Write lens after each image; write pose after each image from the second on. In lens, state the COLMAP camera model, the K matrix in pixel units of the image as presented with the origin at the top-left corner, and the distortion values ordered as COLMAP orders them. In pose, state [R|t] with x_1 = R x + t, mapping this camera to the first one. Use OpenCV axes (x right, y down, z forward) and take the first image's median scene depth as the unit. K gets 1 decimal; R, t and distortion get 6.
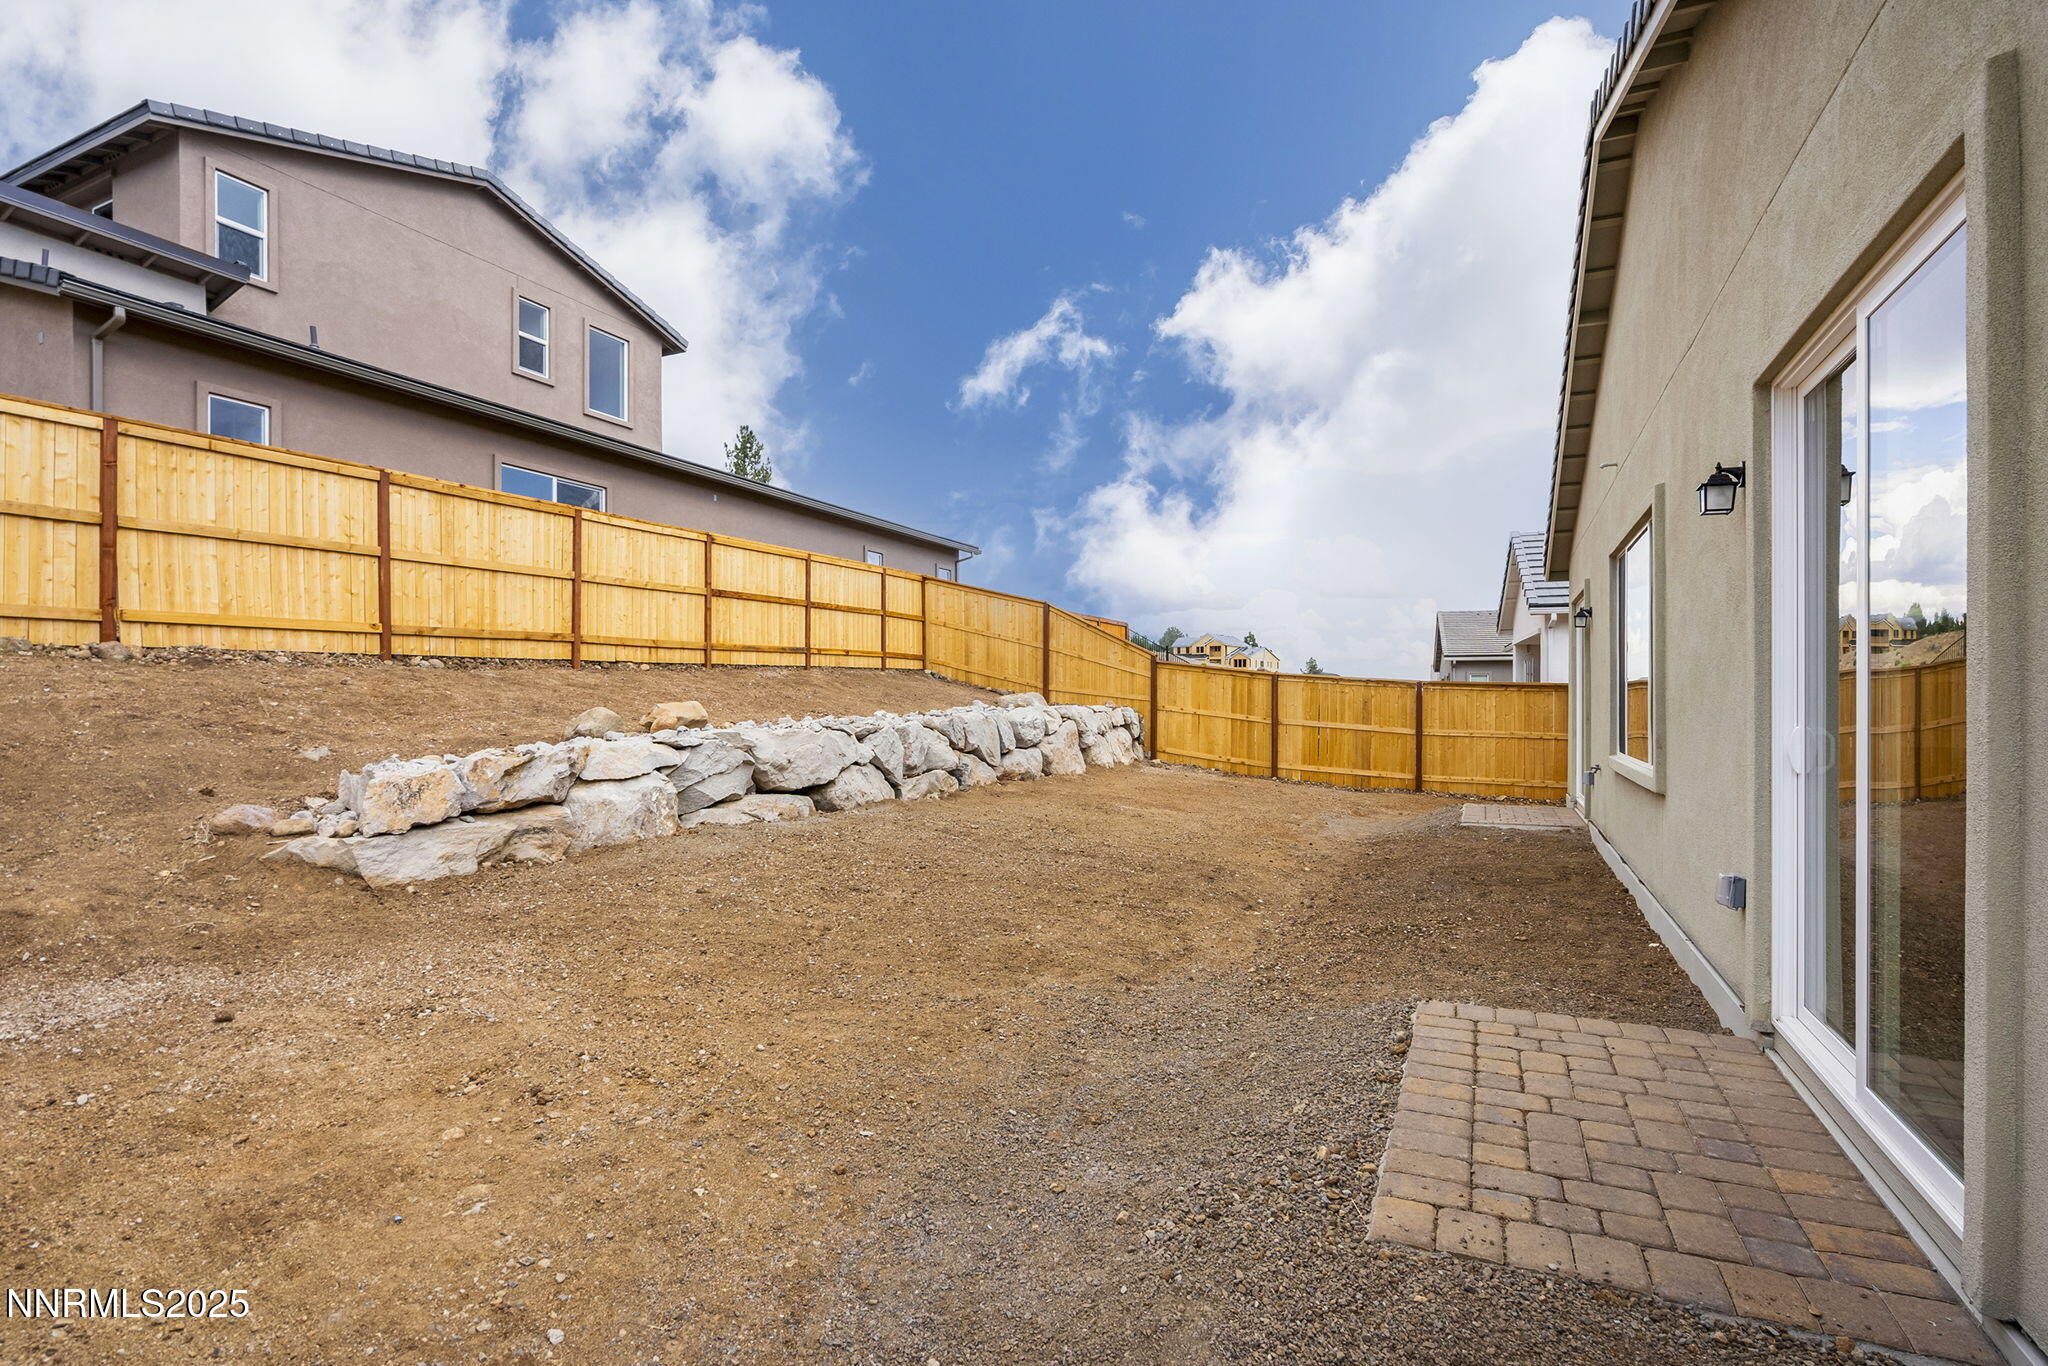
lens RADIAL K [[966.7, 0, 1021.2], [0, 966.7, 698.4], [0, 0, 1]] dist [-0.000617, 0.000563]
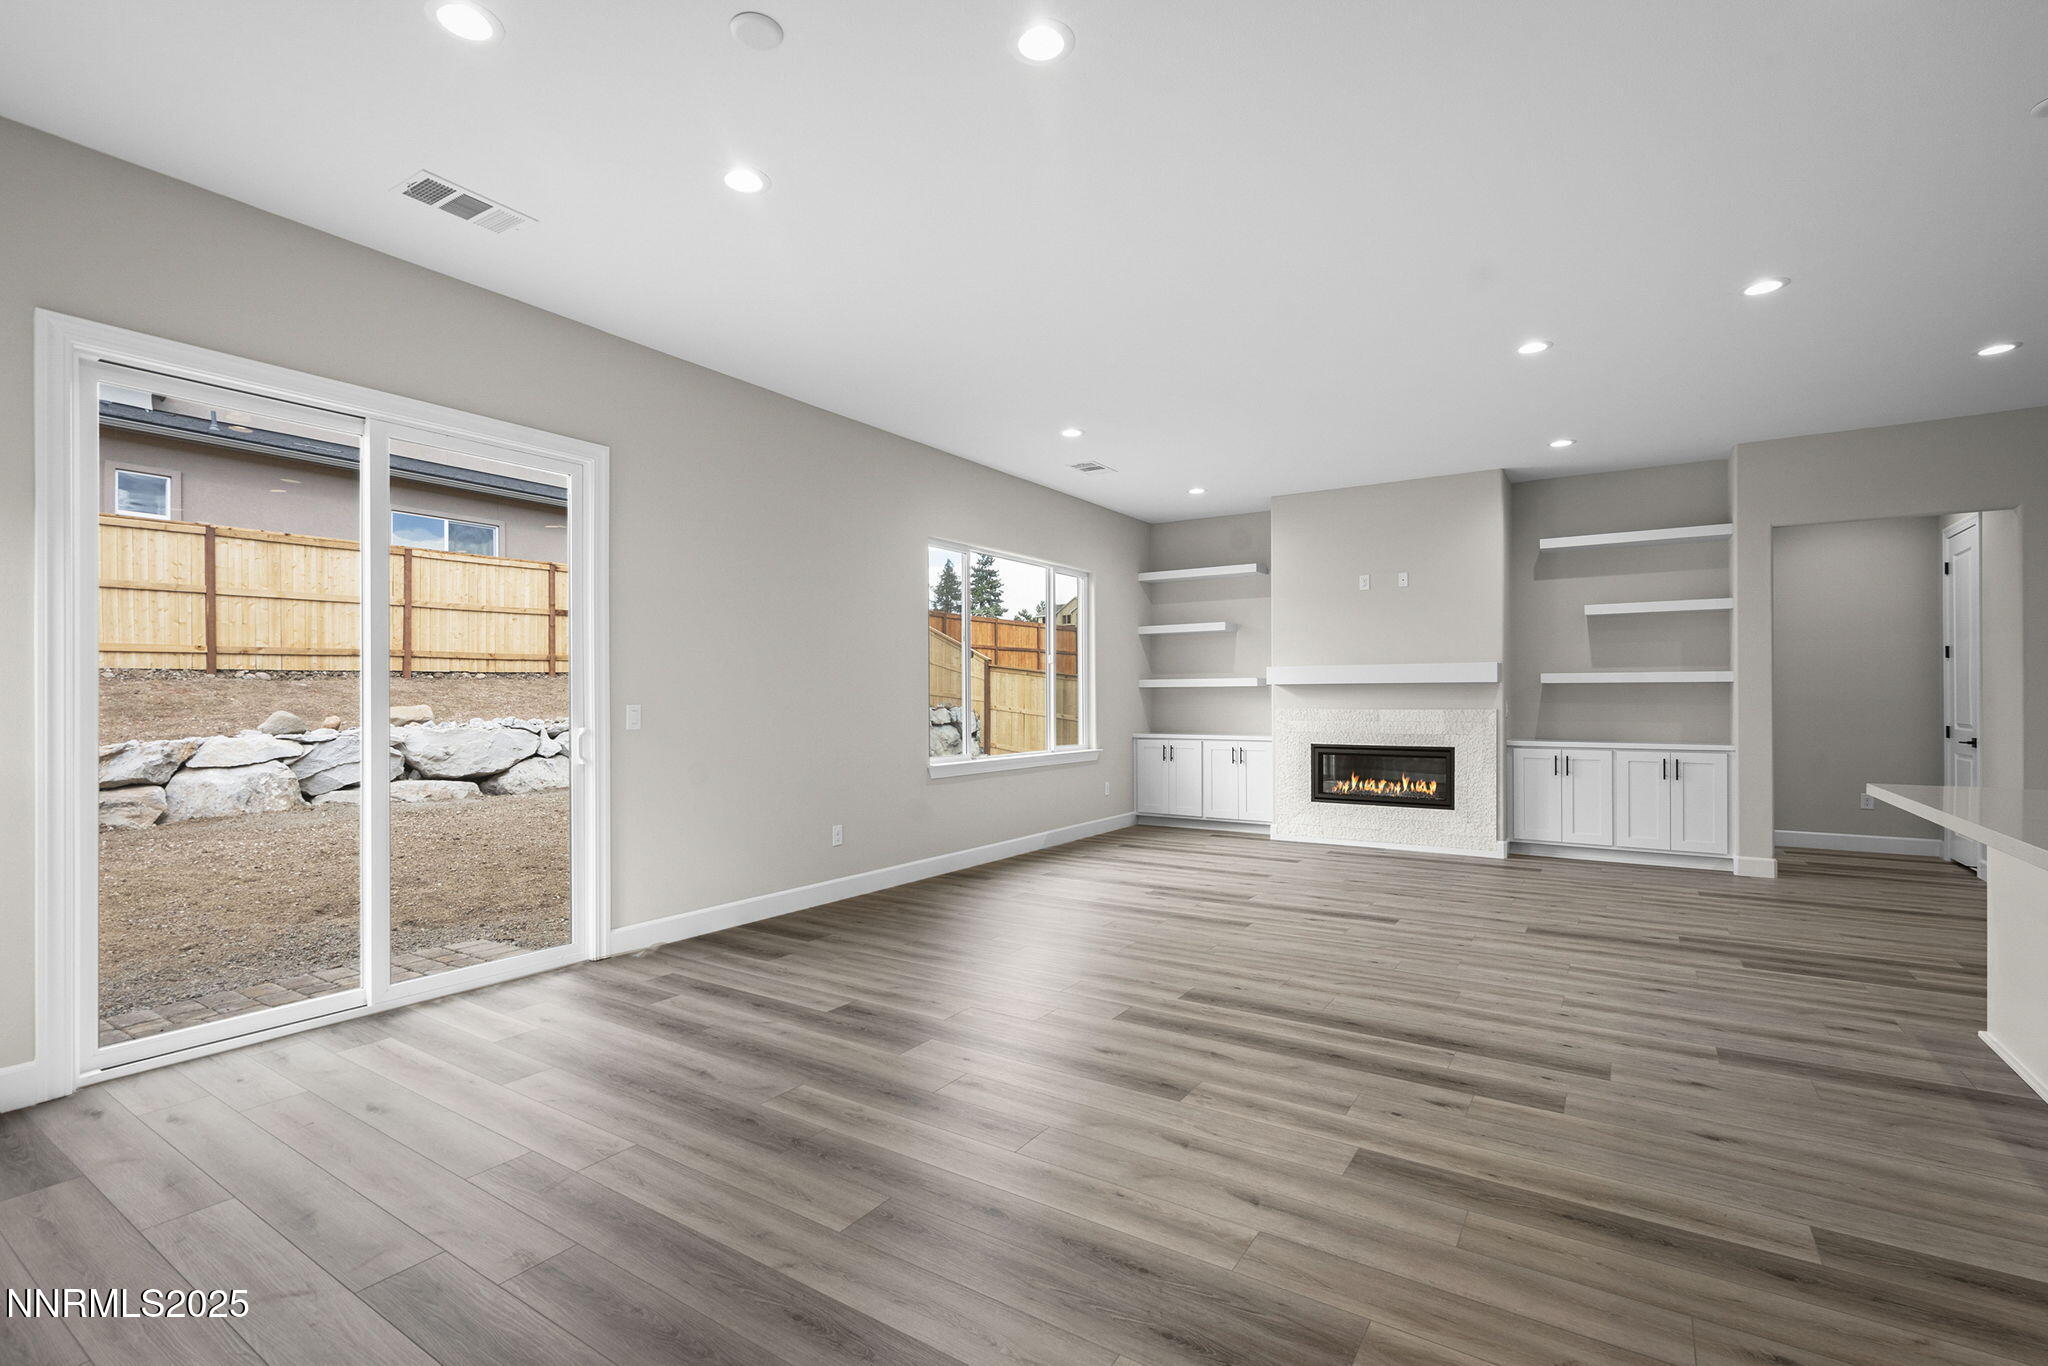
lens RADIAL K [[937.8, 0, 1013.5], [0, 937.8, 689.7], [0, 0, 1]] dist [0.000591, -0.000379]
pose [[0.987974, -0.007054, -0.154458, 0.578935], [0.005806, 0.999947, -0.008527, -0.002359], [0.154510, 0.007527, 0.987962, -0.061116]]
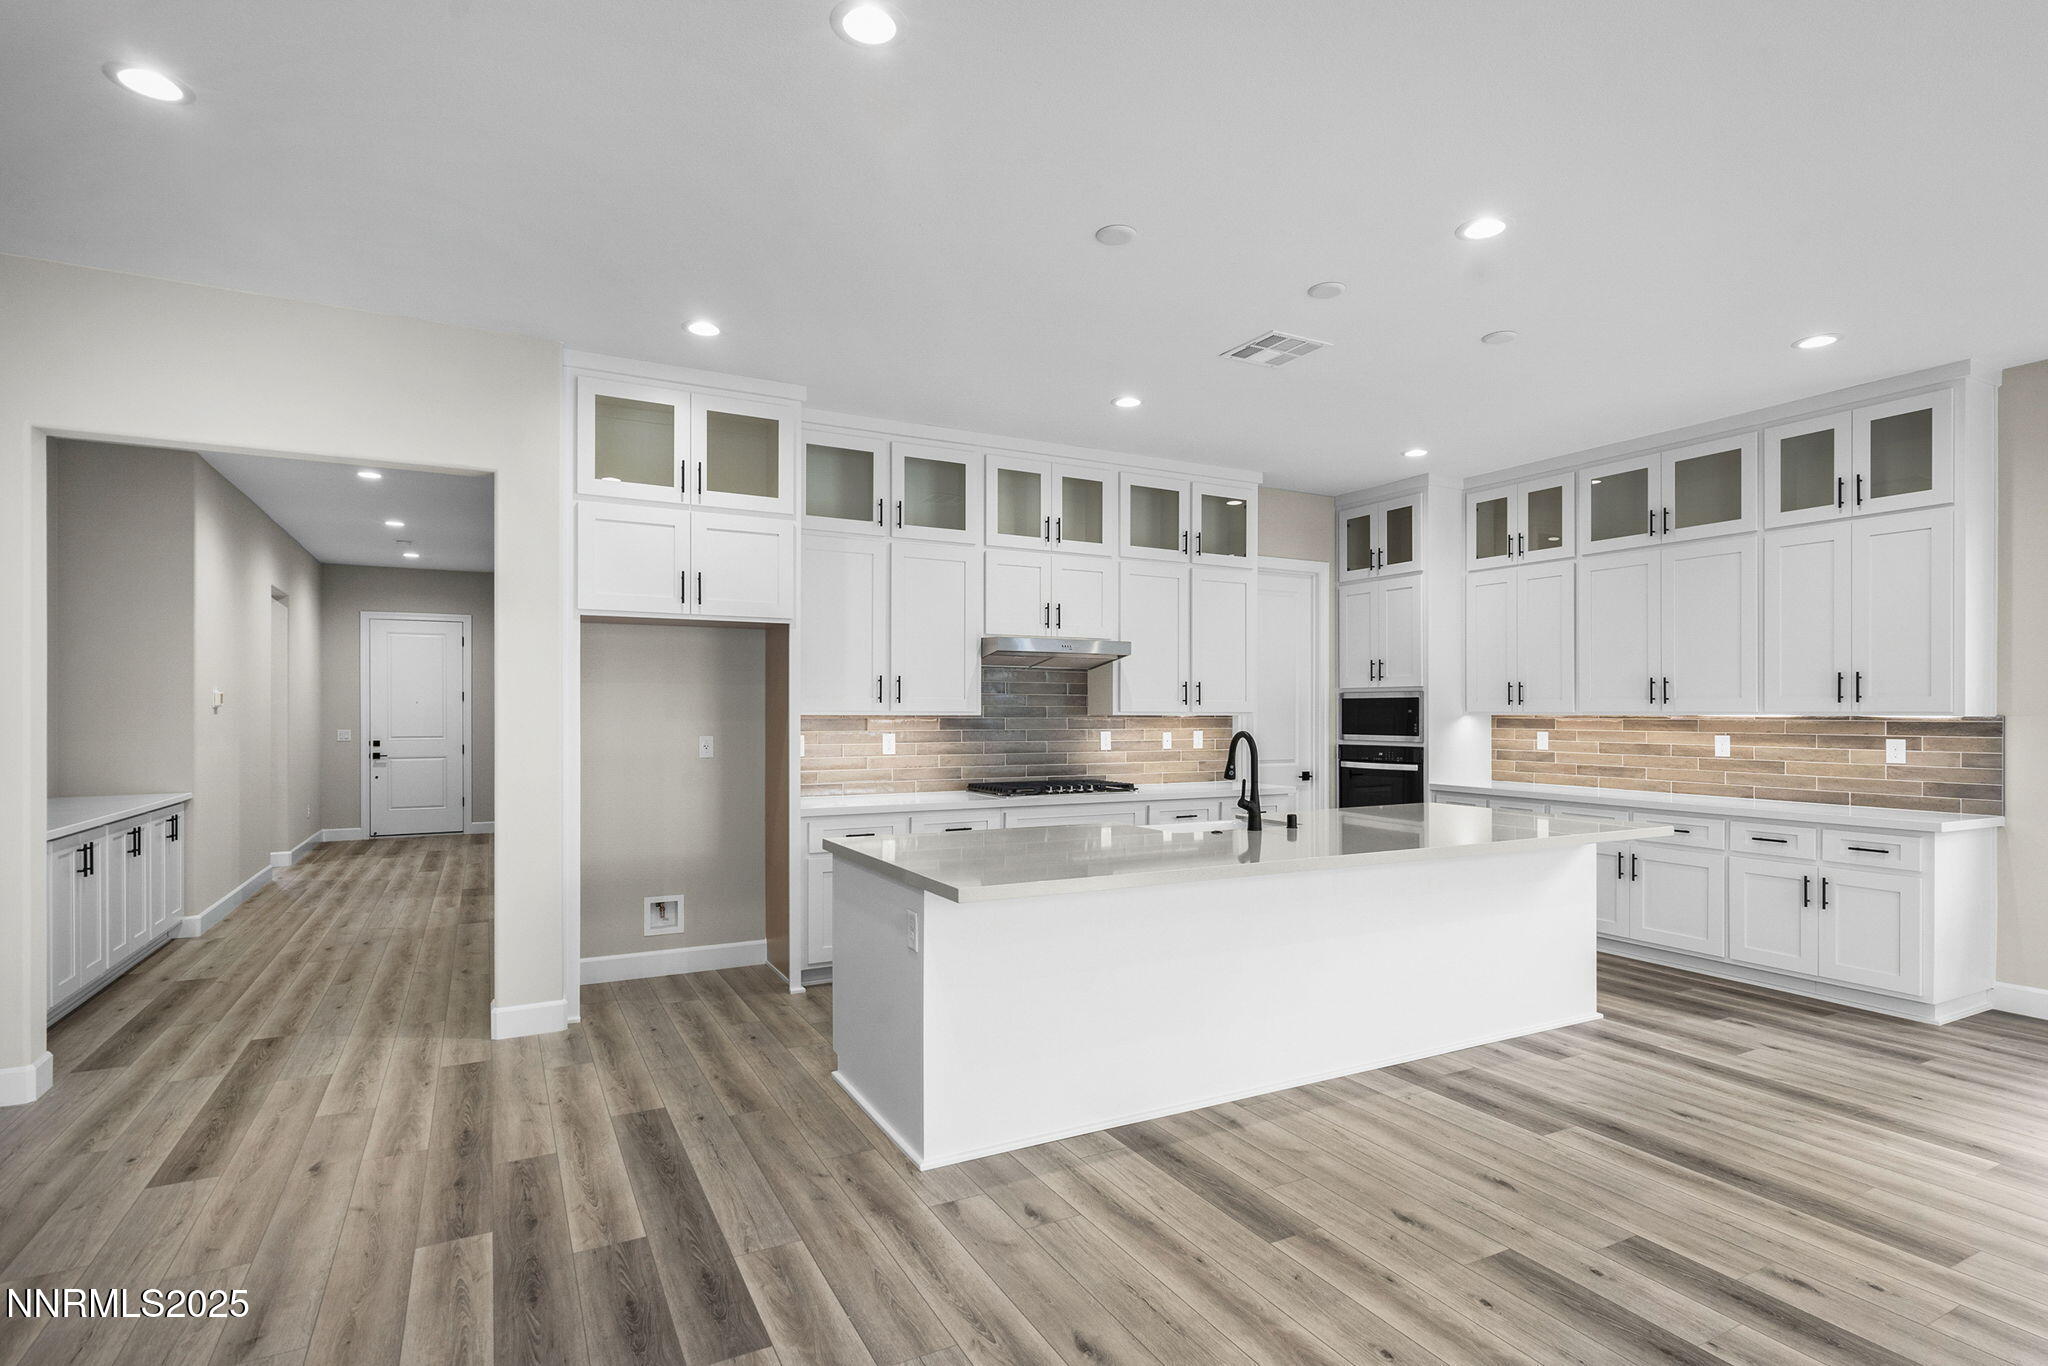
lens RADIAL K [[1008.2, 0, 1003.4], [0, 1008.2, 714.0], [0, 0, 1]] dist [0.002758, -0.001980]
pose [[-0.790817, -0.005013, 0.612032, 0.667953], [-0.003841, 0.999987, 0.003227, -0.017383], [-0.612041, 0.000201, -0.790826, 0.571451]]
